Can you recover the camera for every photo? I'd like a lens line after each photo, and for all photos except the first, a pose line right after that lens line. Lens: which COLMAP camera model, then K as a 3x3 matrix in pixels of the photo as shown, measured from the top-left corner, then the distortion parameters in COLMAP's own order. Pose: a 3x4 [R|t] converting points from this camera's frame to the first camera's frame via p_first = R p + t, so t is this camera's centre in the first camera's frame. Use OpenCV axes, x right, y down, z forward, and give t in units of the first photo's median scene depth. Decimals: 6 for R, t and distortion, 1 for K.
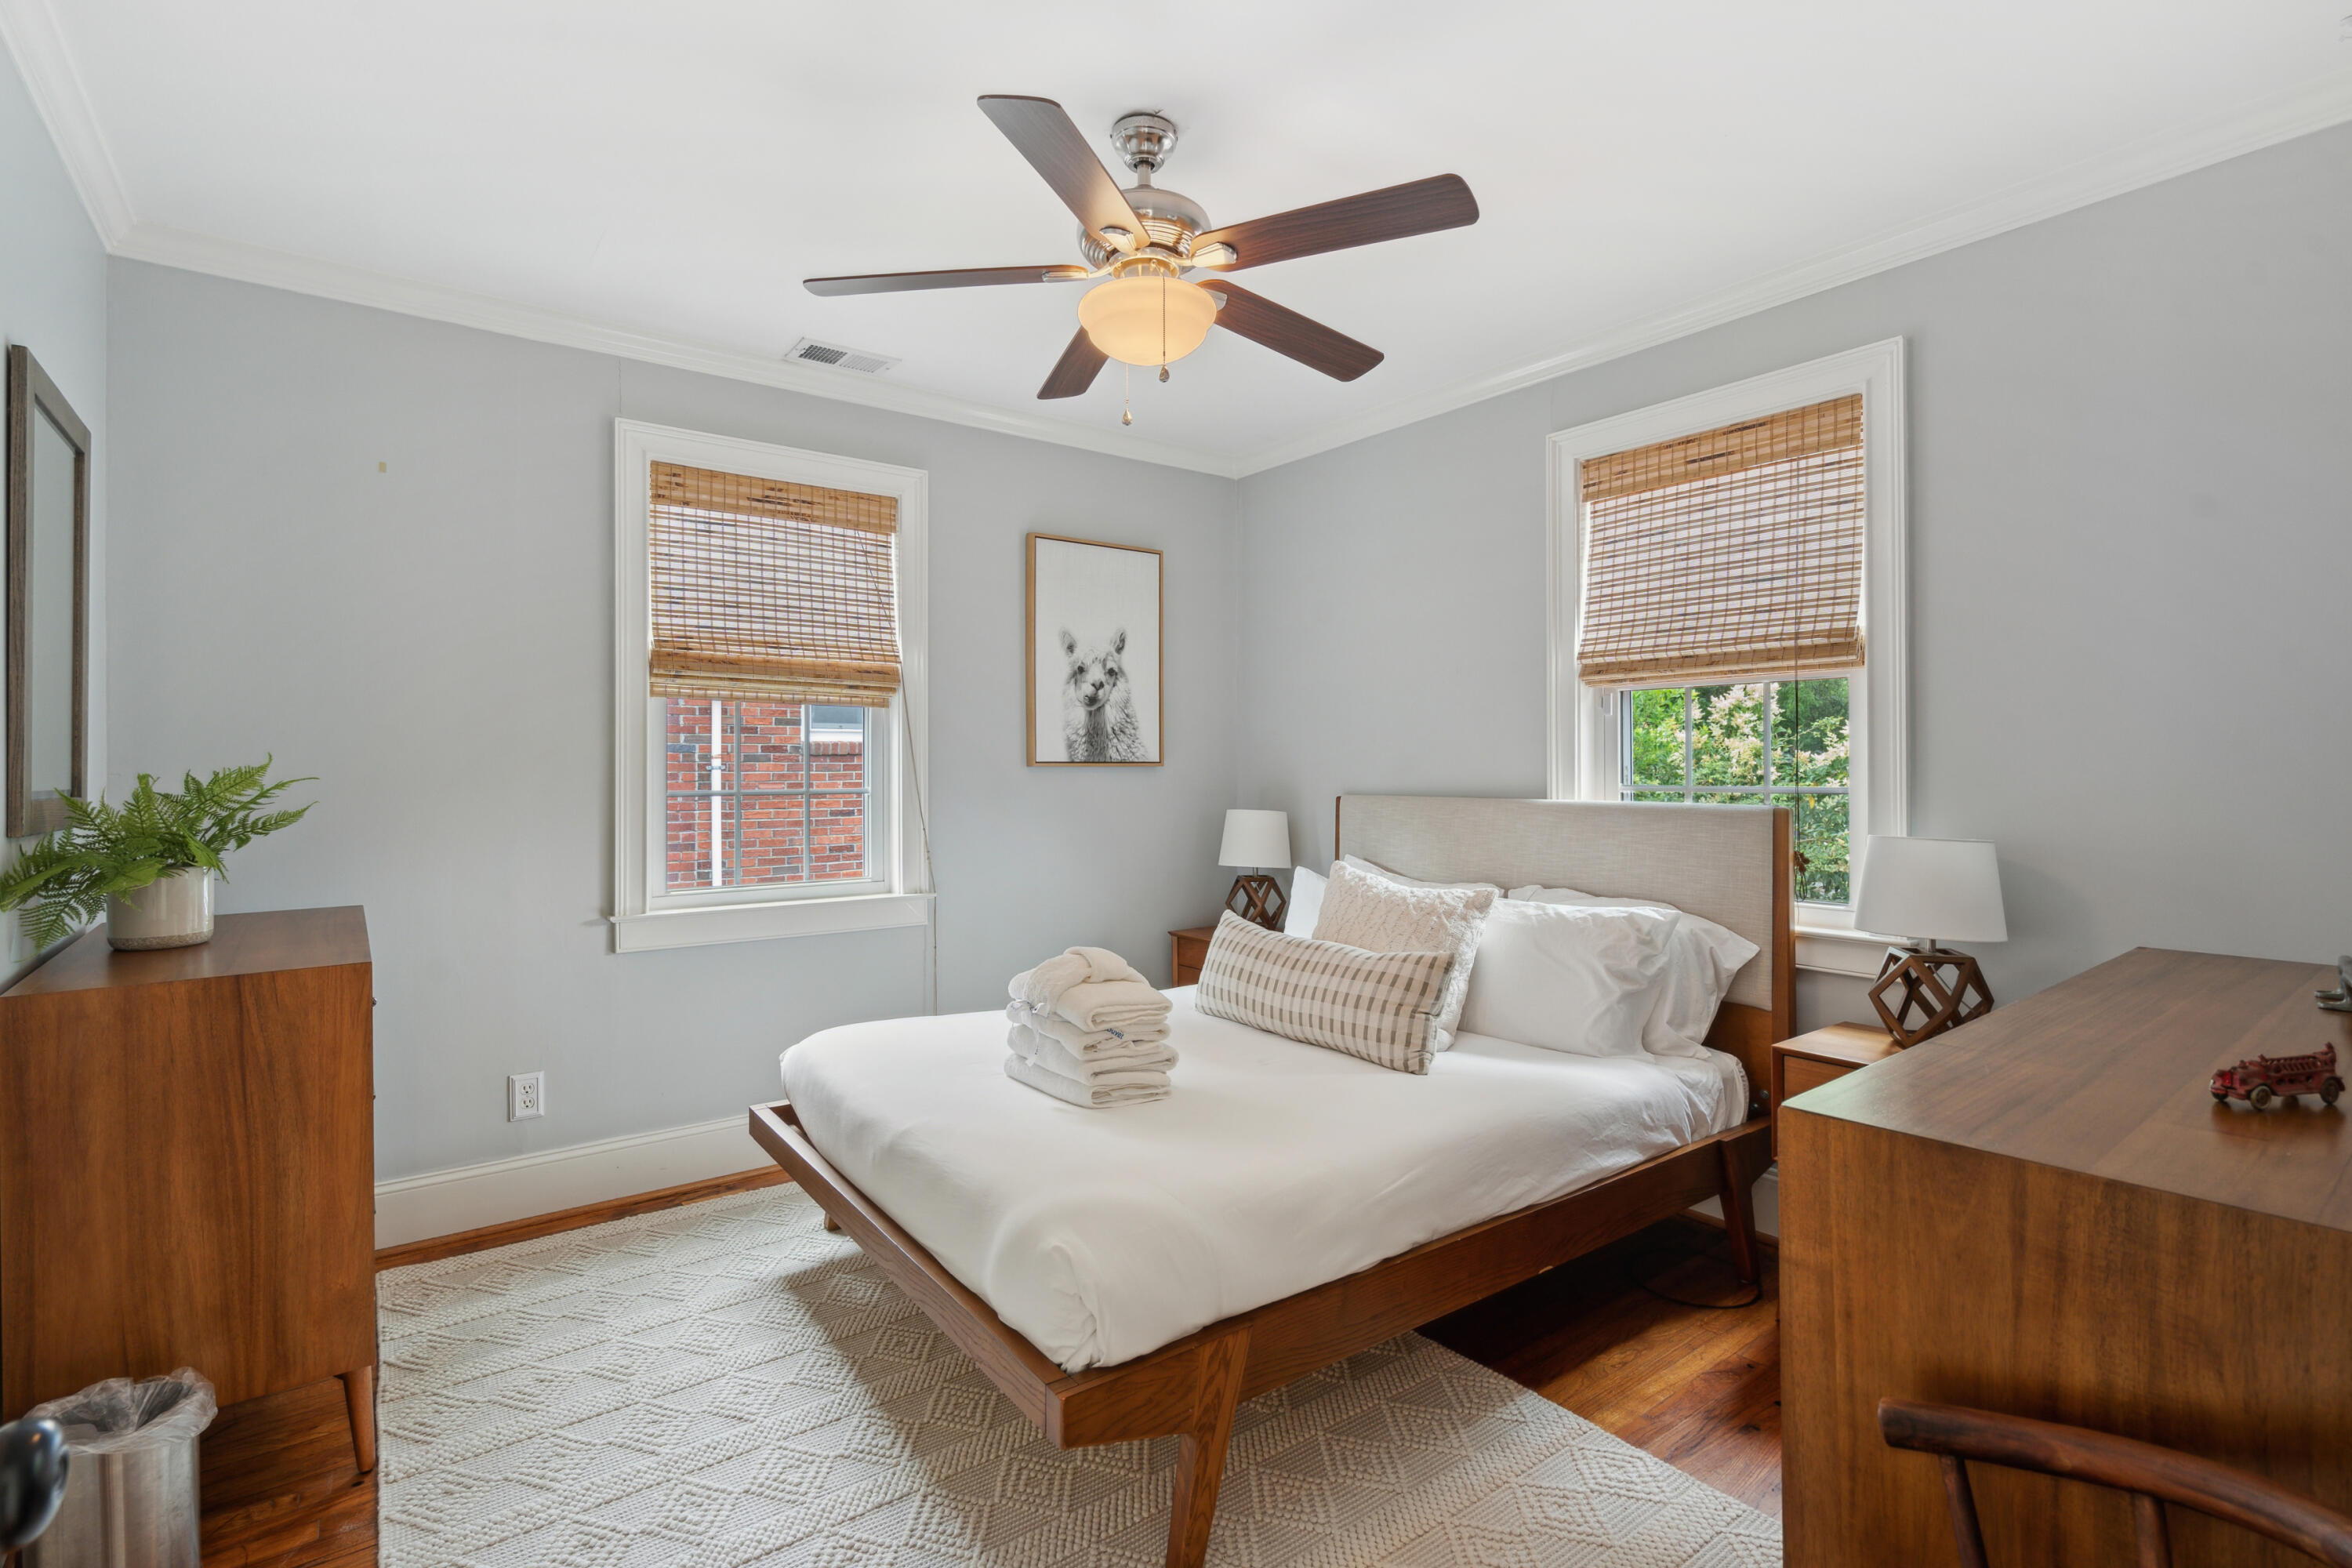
lens RADIAL K [[1080.1, 0, 1165.6], [0, 1080.1, 799.1], [0, 0, 1]] dist [-0.010610, 0.002365]
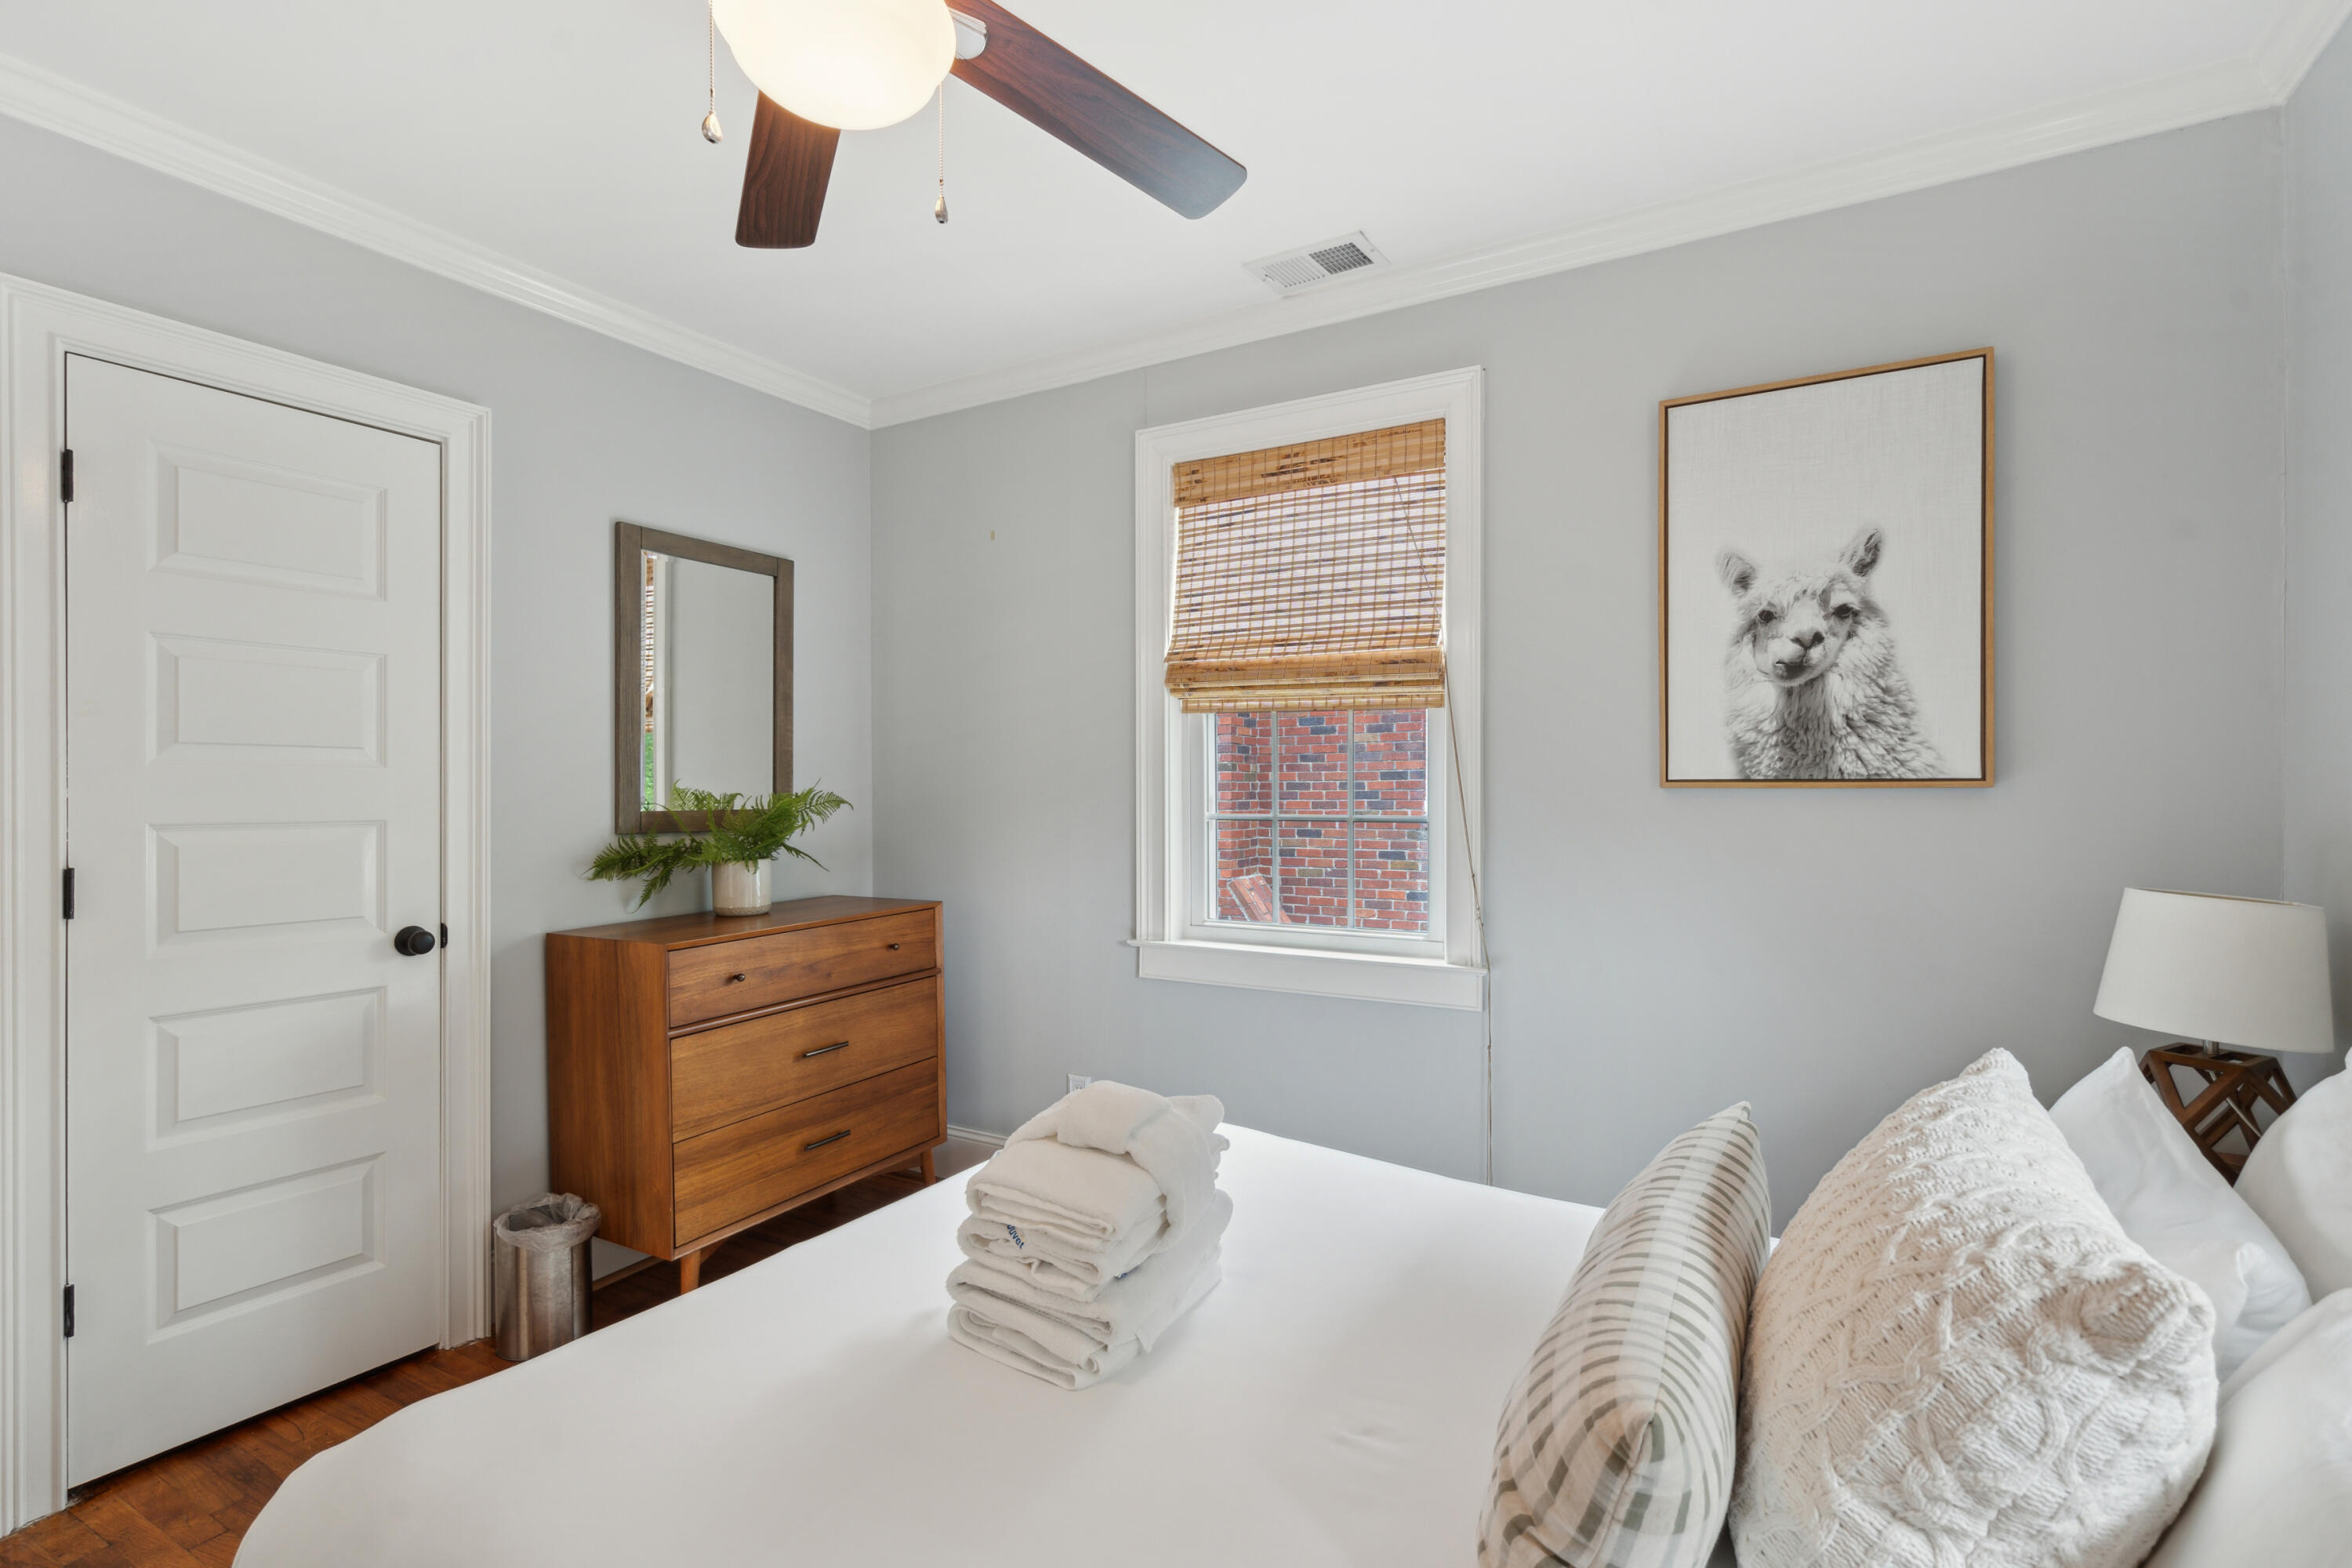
lens RADIAL K [[1080.1, 0, 1190.3], [0, 1080.1, 814.2], [0, 0, 1]] dist [-0.010610, 0.002365]
pose [[0.409470, 0.022805, -0.912039, 0.319154], [-0.027021, 0.999552, 0.012862, -0.015669], [0.911923, 0.019377, 0.409903, 0.504336]]
